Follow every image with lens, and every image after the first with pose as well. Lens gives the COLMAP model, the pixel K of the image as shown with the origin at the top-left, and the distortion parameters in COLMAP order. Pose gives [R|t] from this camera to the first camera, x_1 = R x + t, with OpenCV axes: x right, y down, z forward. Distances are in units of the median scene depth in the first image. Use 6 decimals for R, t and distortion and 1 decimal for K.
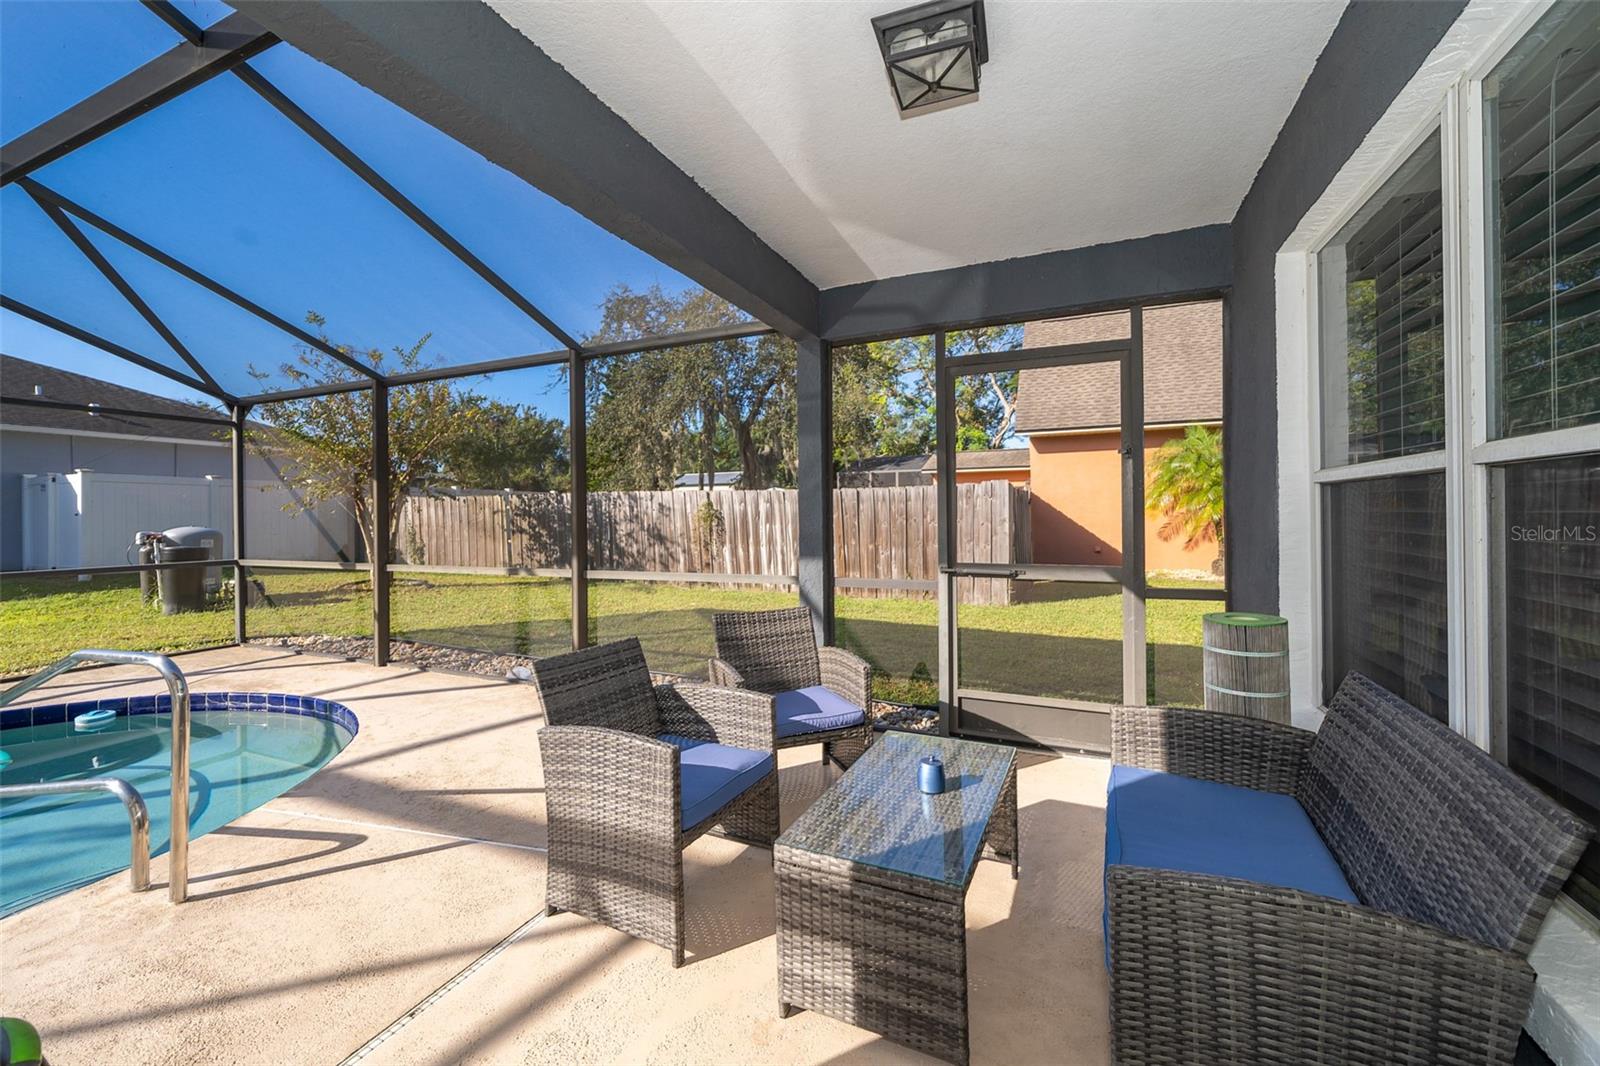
lens RADIAL K [[632.4, 0, 793.2], [0, 632.4, 509.5], [0, 0, 1]] dist [-0.002744, -0.000221]
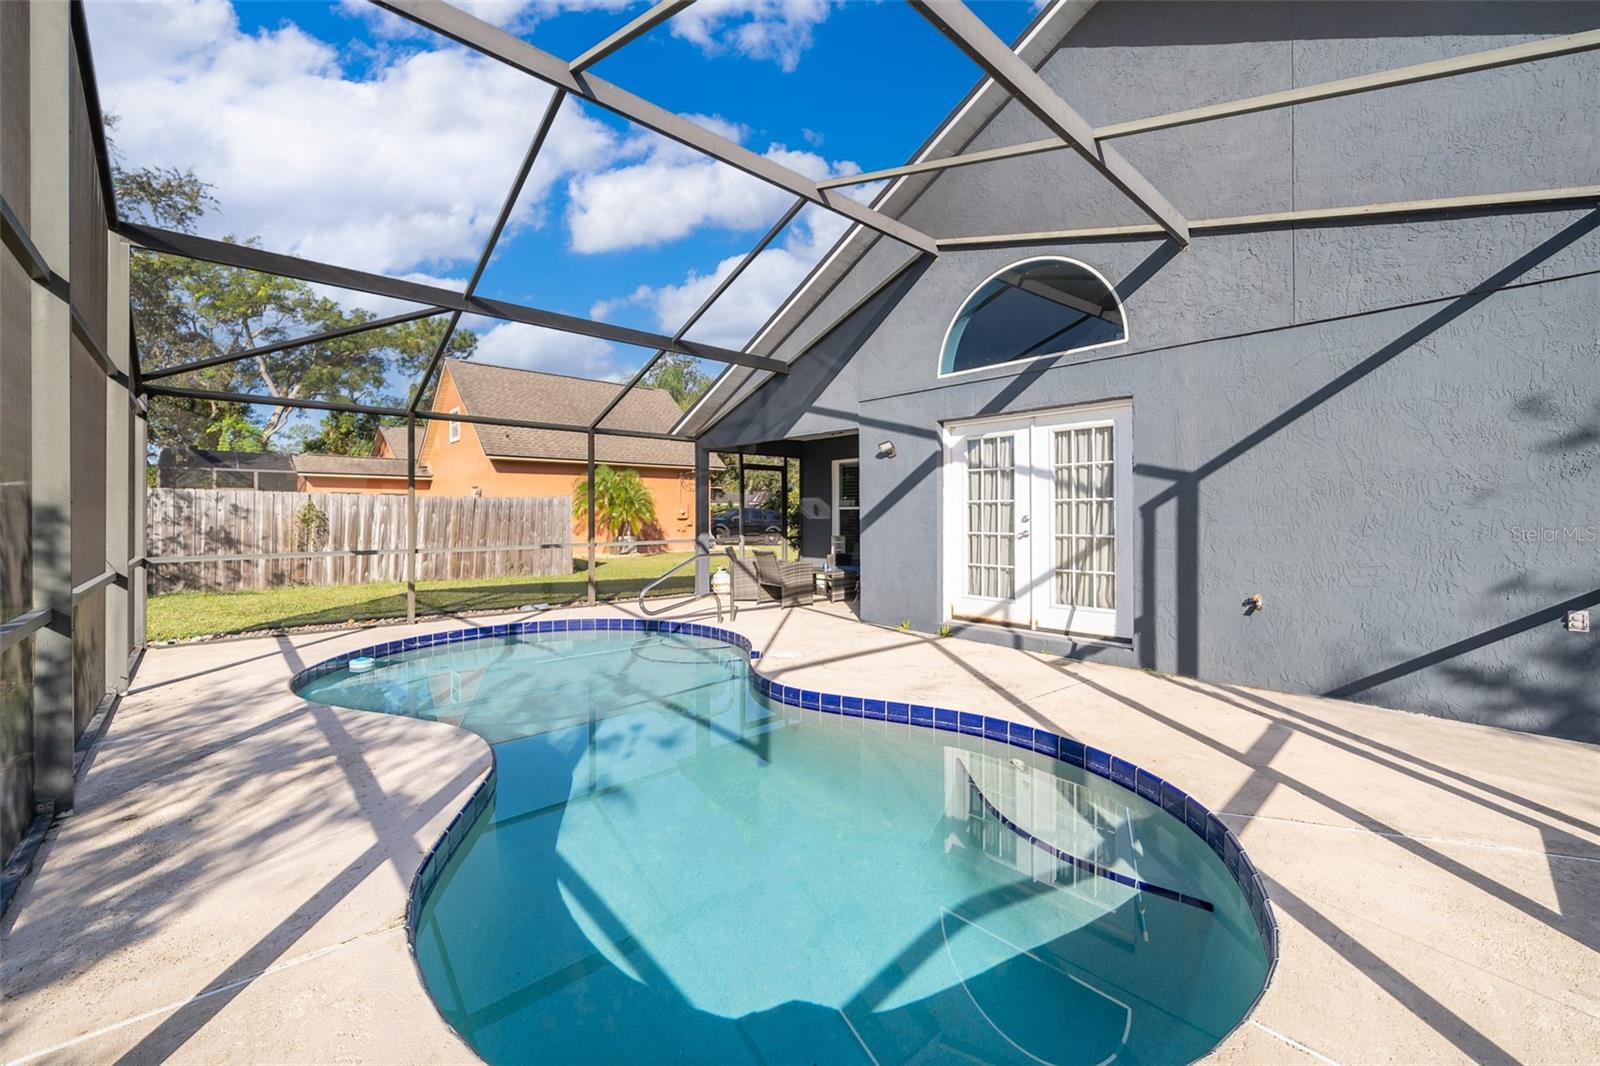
lens RADIAL K [[632.4, 0, 812.9], [0, 632.4, 527.8], [0, 0, 1]] dist [-0.002744, -0.000221]
pose [[0.380275, -0.009850, 0.924821, -0.765677], [-0.004788, 0.999909, 0.012619, 0.010107], [-0.924861, -0.009226, 0.380193, -0.145414]]
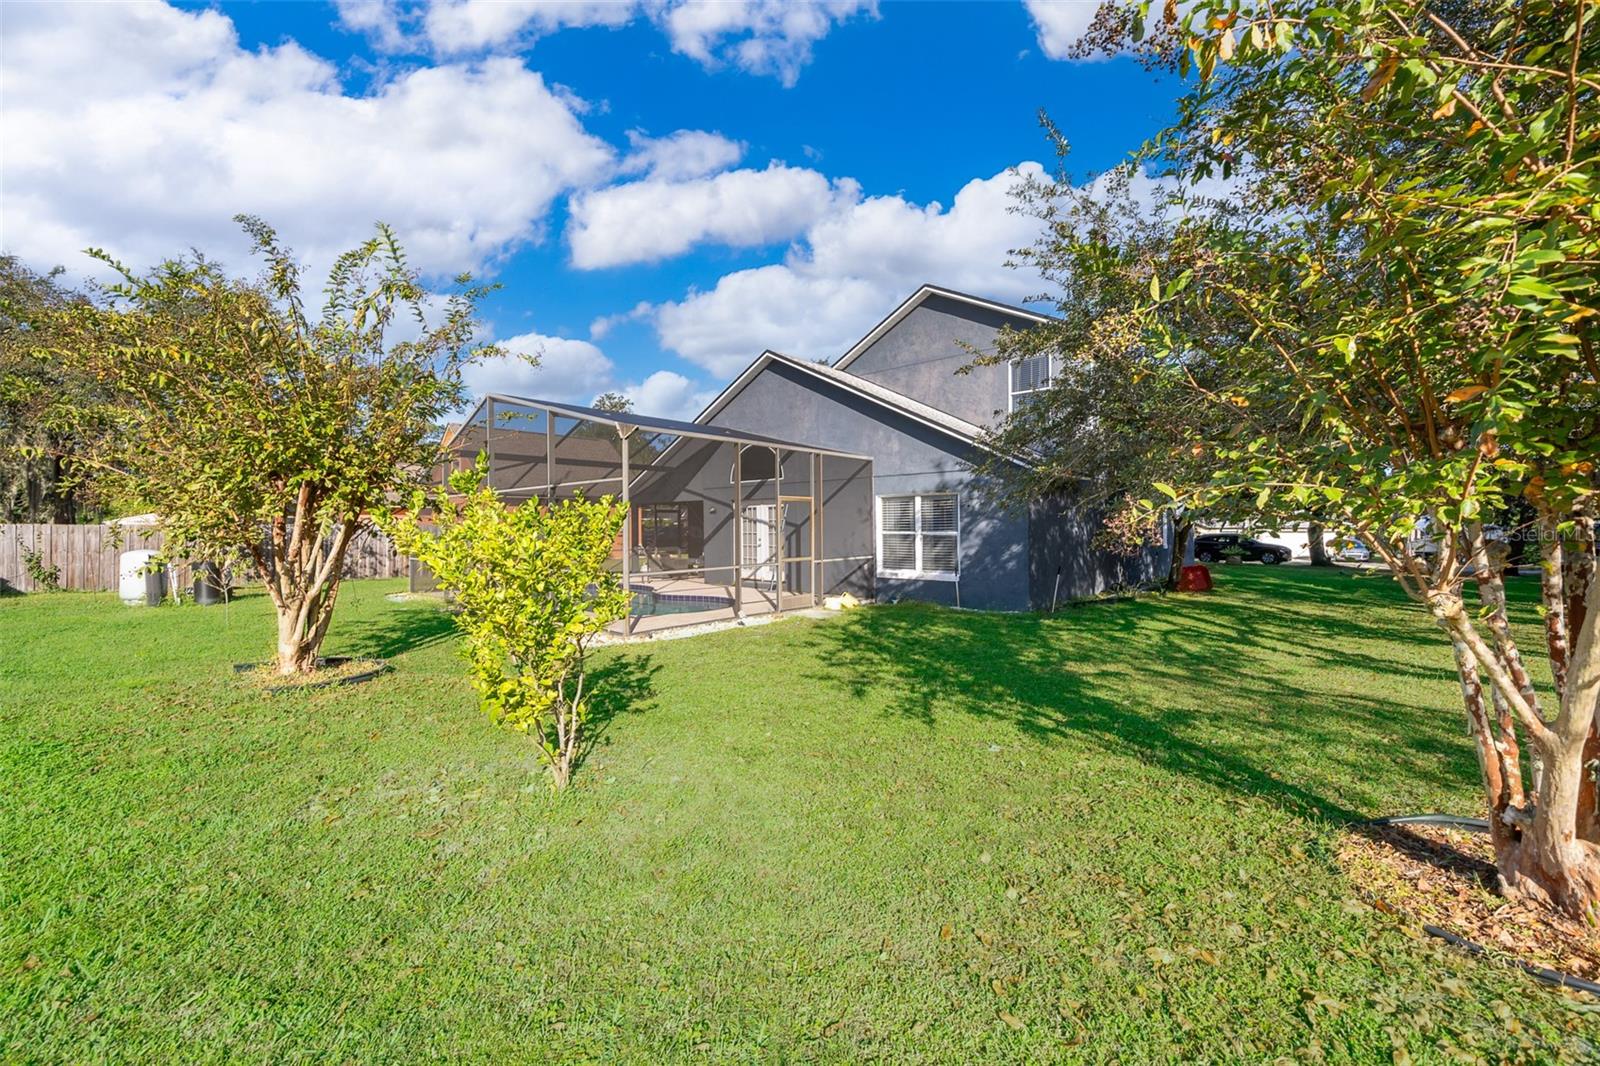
lens RADIAL K [[632.4, 0, 804.9], [0, 632.4, 533.7], [0, 0, 1]] dist [-0.002744, -0.000221]
pose [[0.294105, -0.002456, 0.955770, -1.545972], [0.000973, 0.999997, 0.002270, -0.009094], [-0.955772, 0.000262, 0.294107, -0.634615]]
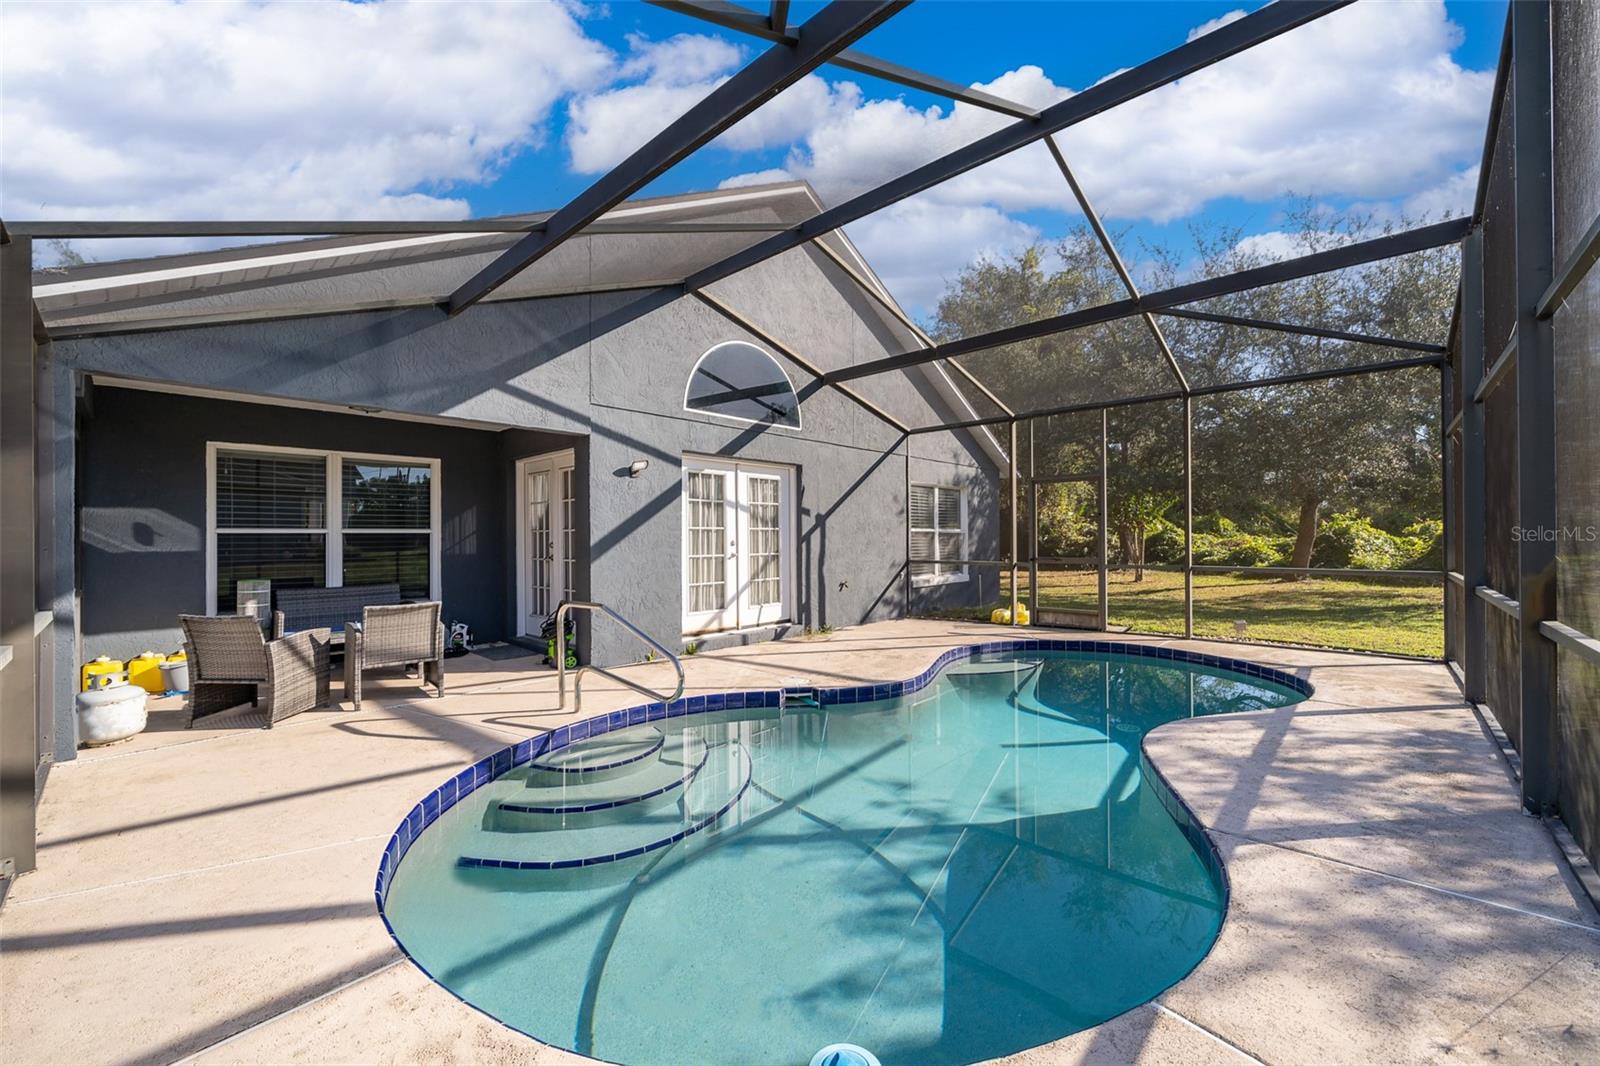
lens RADIAL K [[632.4, 0, 776.5], [0, 632.4, 544.2], [0, 0, 1]] dist [-0.002744, -0.000221]
pose [[-0.943058, 0.014358, 0.332319, -0.458969], [0.015776, 0.999874, 0.001570, 0.009483], [-0.332255, 0.006723, -0.943166, 0.533797]]
